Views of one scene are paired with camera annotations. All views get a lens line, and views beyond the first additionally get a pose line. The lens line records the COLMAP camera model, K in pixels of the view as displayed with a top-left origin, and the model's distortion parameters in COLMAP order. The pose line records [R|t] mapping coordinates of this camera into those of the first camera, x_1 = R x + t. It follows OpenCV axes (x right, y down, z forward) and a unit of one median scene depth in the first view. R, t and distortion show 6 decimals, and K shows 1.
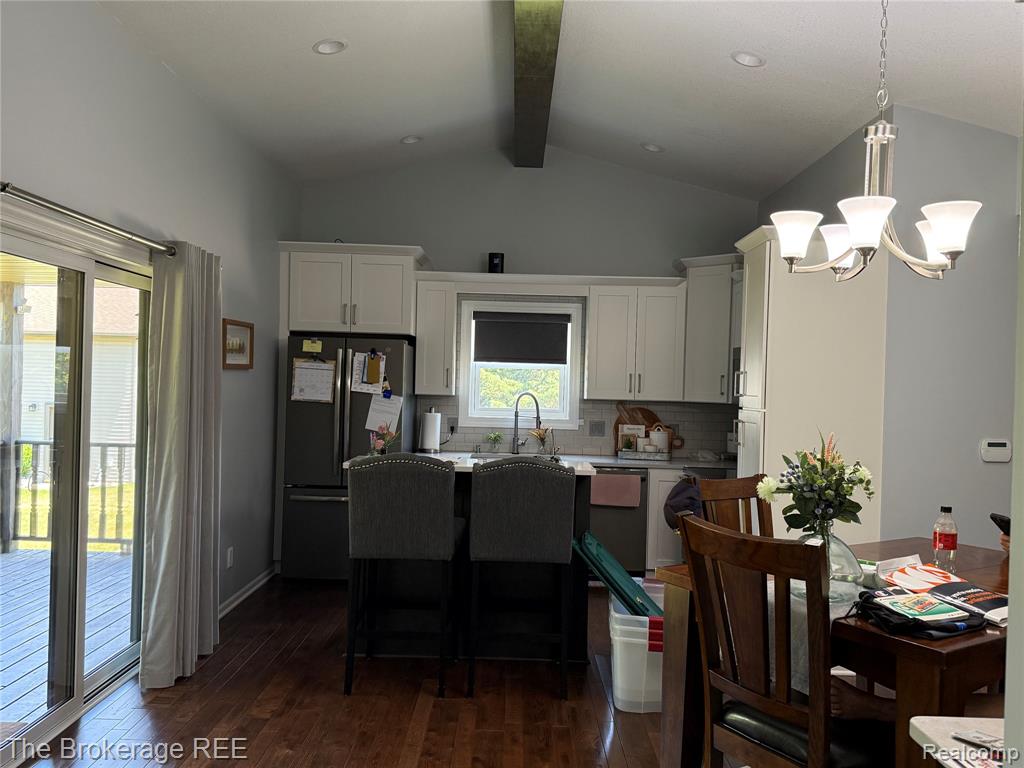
lens RADIAL K [[850.2, 0, 512.5], [0, 850.2, 385.4], [0, 0, 1]] dist [0.103092, 0.002062]
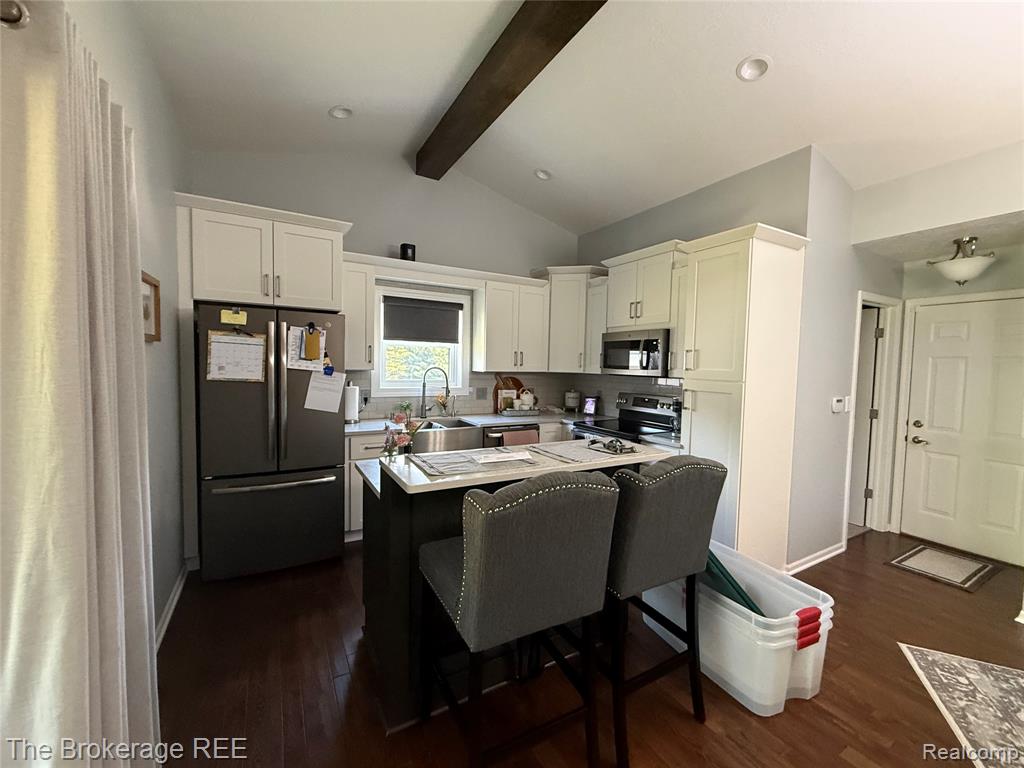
lens RADIAL K [[412.1, 0, 511.0], [0, 412.1, 384.2], [0, 0, 1]] dist [-0.011598, 0.000921]
pose [[0.864438, -0.032554, 0.501683, -0.192221], [0.000961, 0.998007, 0.063104, -0.003797], [-0.502738, -0.054067, 0.862747, 0.471581]]
